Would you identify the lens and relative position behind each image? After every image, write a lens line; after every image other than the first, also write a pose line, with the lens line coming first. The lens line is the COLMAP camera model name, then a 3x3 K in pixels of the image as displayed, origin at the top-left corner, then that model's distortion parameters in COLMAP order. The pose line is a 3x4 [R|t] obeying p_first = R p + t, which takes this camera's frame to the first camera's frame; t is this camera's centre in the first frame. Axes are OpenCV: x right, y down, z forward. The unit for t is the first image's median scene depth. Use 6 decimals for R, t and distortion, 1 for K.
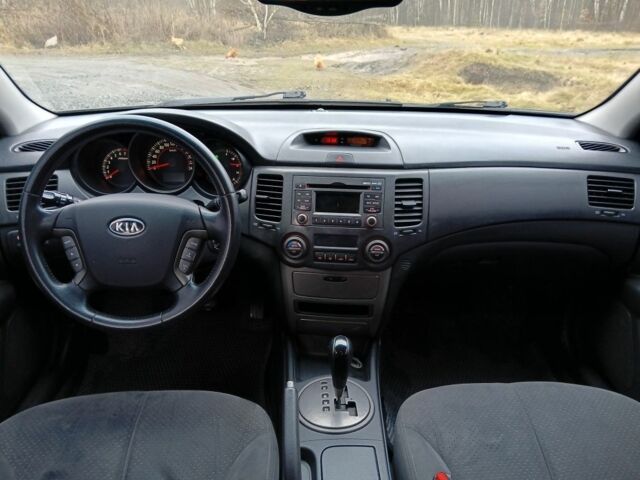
lens RADIAL K [[516.5, 0, 321.2], [0, 516.5, 241.9], [0, 0, 1]] dist [0.023934, -0.043152]
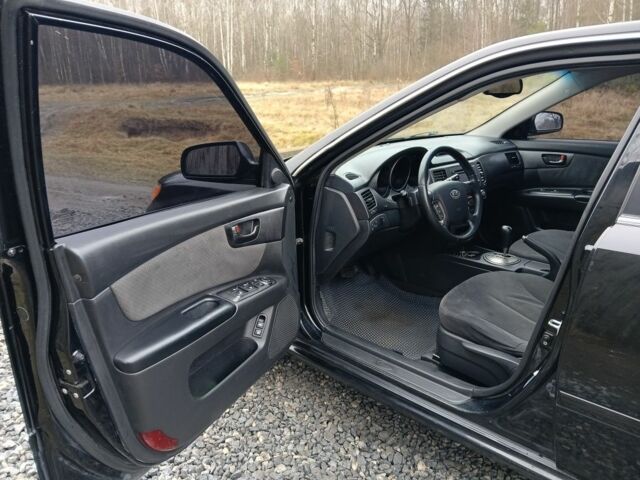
lens RADIAL K [[516.5, 0, 319.7], [0, 516.5, 238.0], [0, 0, 1]] dist [0.023934, -0.043152]
pose [[0.712035, -0.234309, 0.661895, -1.693217], [0.297563, 0.954536, 0.017799, -0.060243], [-0.635974, 0.184282, 0.749385, -0.172032]]
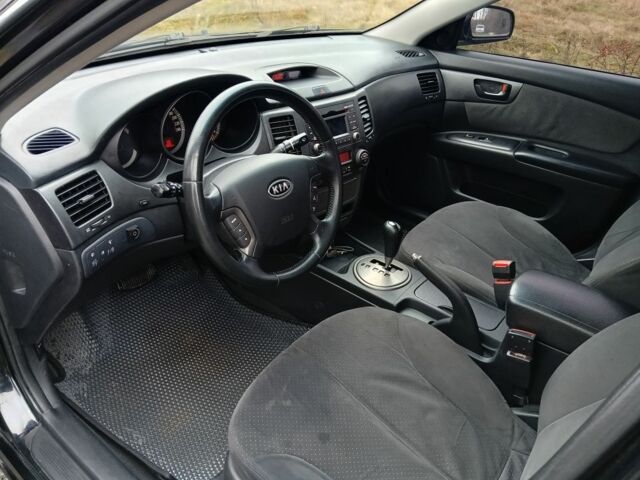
lens RADIAL K [[516.5, 0, 318.3], [0, 516.5, 244.4], [0, 0, 1]] dist [0.023934, -0.043152]
pose [[0.647483, -0.371093, 0.665625, -0.850666], [0.242062, 0.928346, 0.282098, -0.160190], [-0.722614, -0.021531, 0.690916, 0.142043]]
